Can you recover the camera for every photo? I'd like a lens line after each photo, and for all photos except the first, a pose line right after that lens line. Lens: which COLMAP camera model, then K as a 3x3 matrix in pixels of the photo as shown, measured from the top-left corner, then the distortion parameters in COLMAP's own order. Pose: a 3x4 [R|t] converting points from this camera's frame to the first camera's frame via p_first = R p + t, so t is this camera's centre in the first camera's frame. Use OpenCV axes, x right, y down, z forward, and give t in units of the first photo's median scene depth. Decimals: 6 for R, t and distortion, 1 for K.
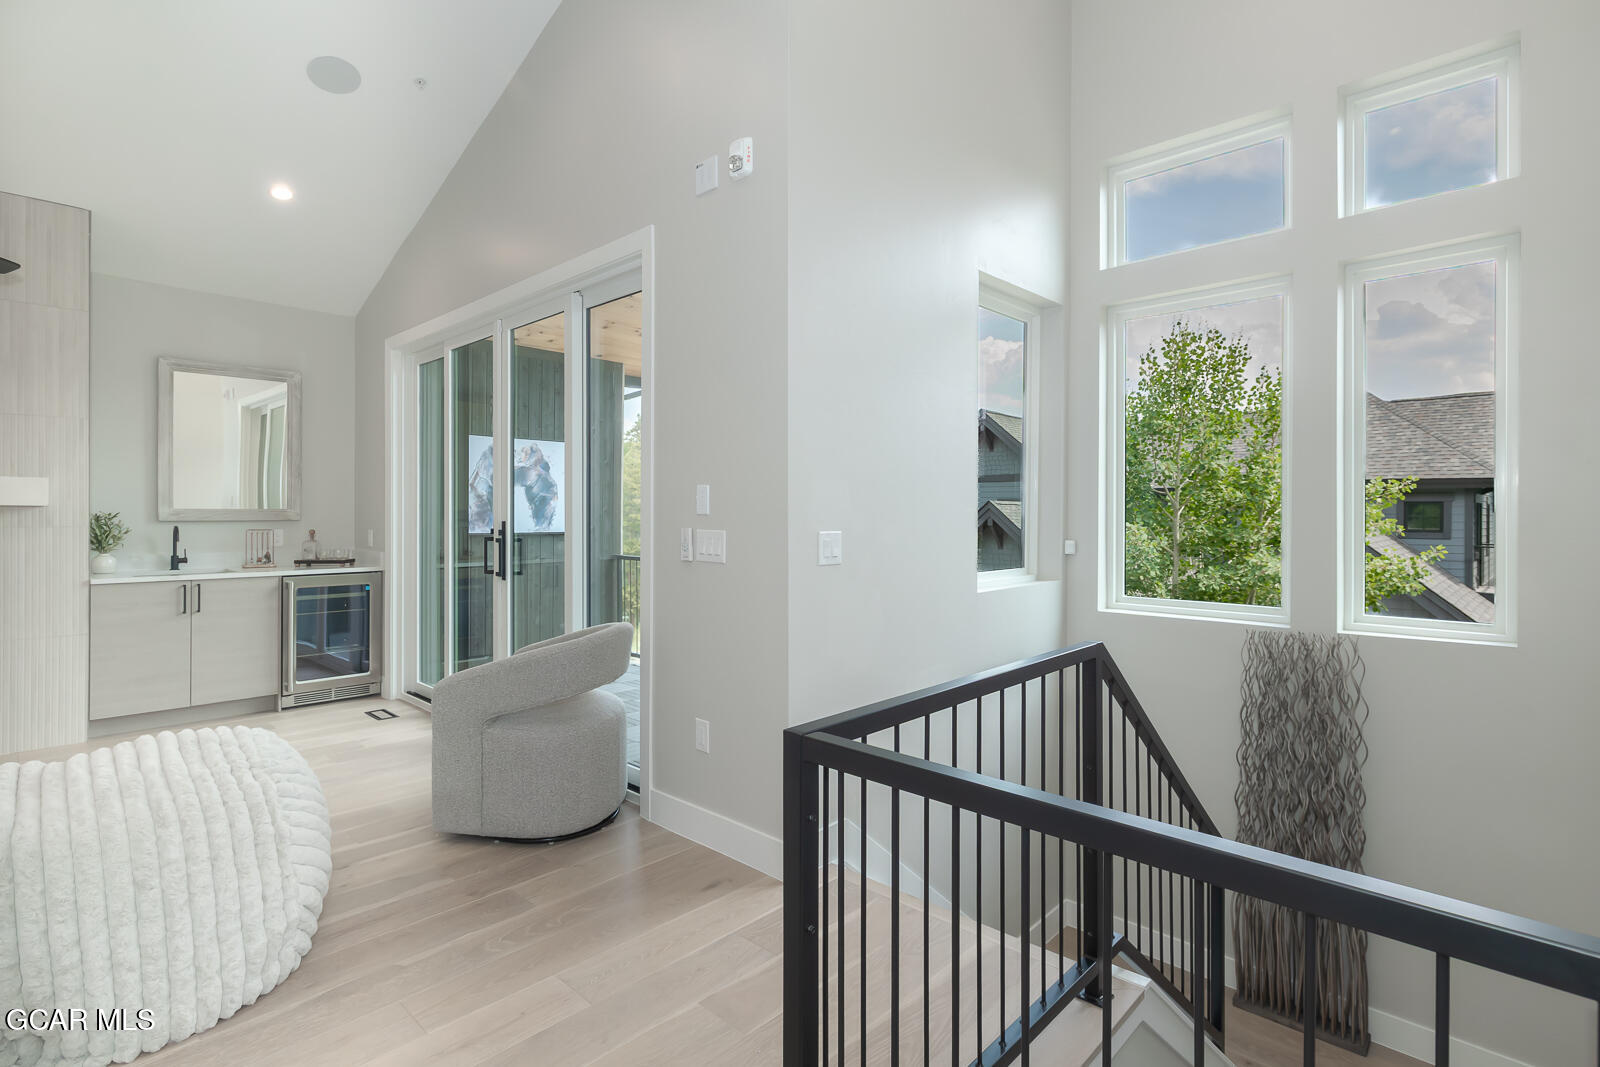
lens RADIAL K [[765.0, 0, 800.4], [0, 765.0, 505.6], [0, 0, 1]] dist [-0.000622, -0.000091]
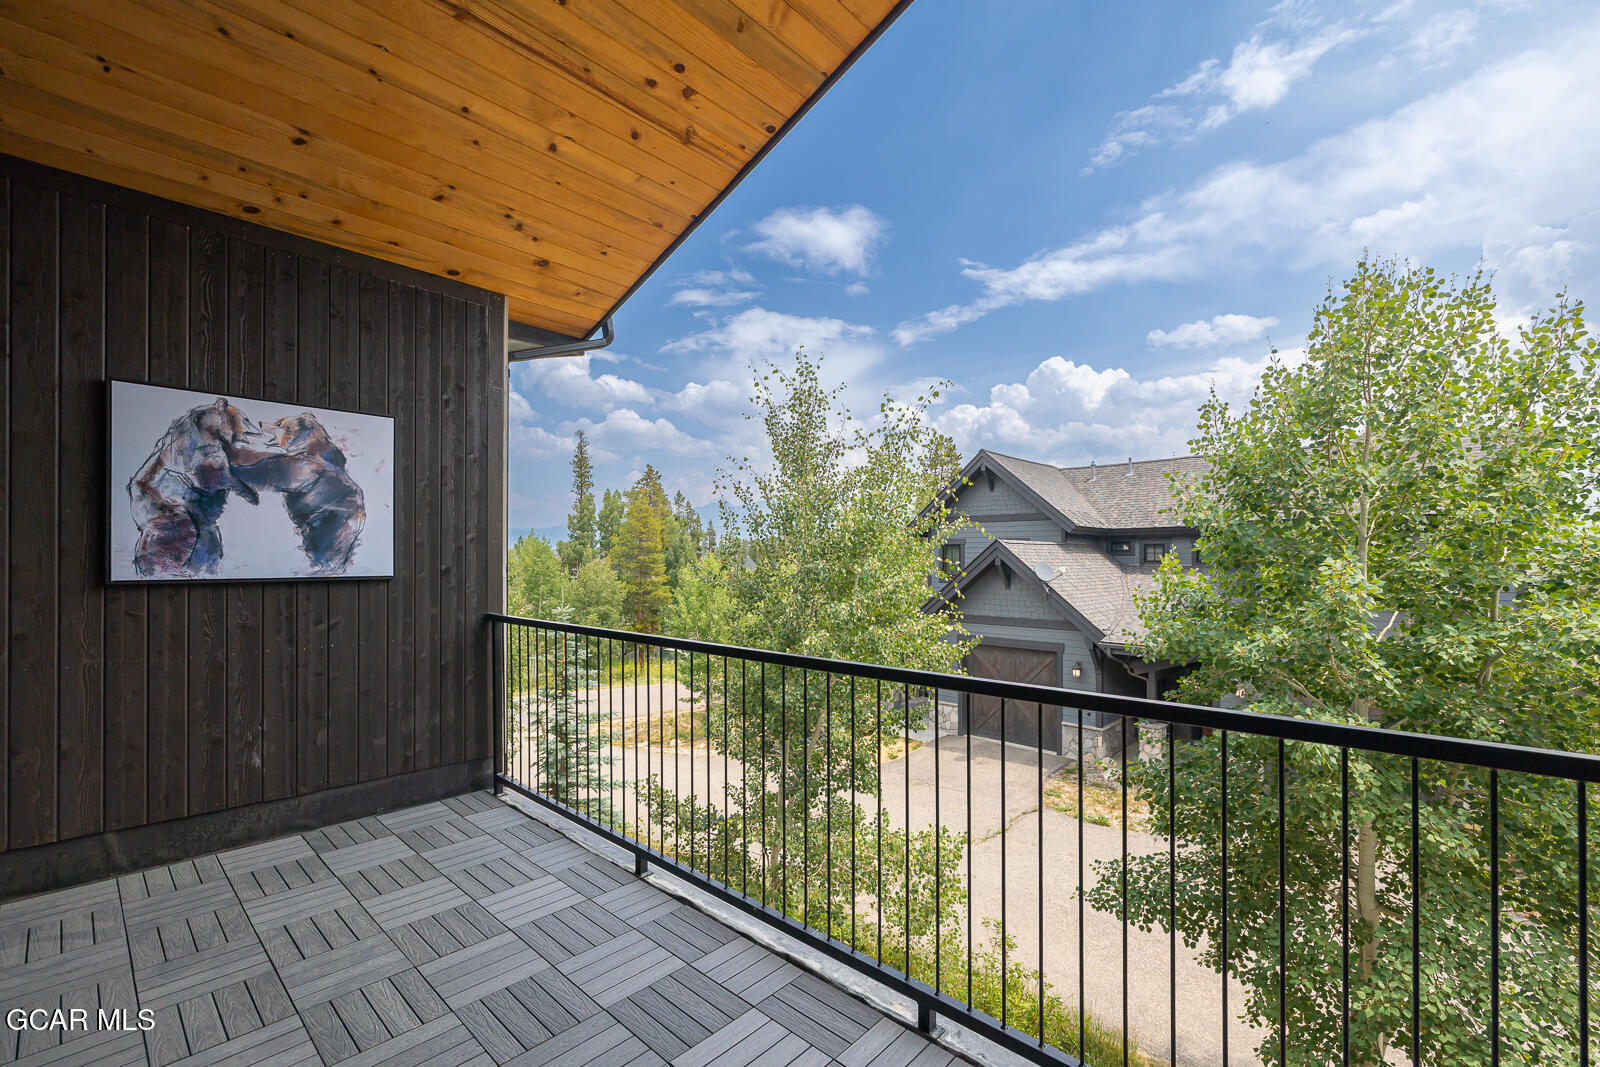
lens RADIAL K [[712.6, 0, 797.4], [0, 712.6, 528.1], [0, 0, 1]] dist [0.000603, 0.000050]
pose [[0.999961, -0.001378, -0.008668, 0.002861], [0.001154, 0.999666, -0.025830, 0.013308], [0.008700, 0.025819, 0.999629, 0.491436]]
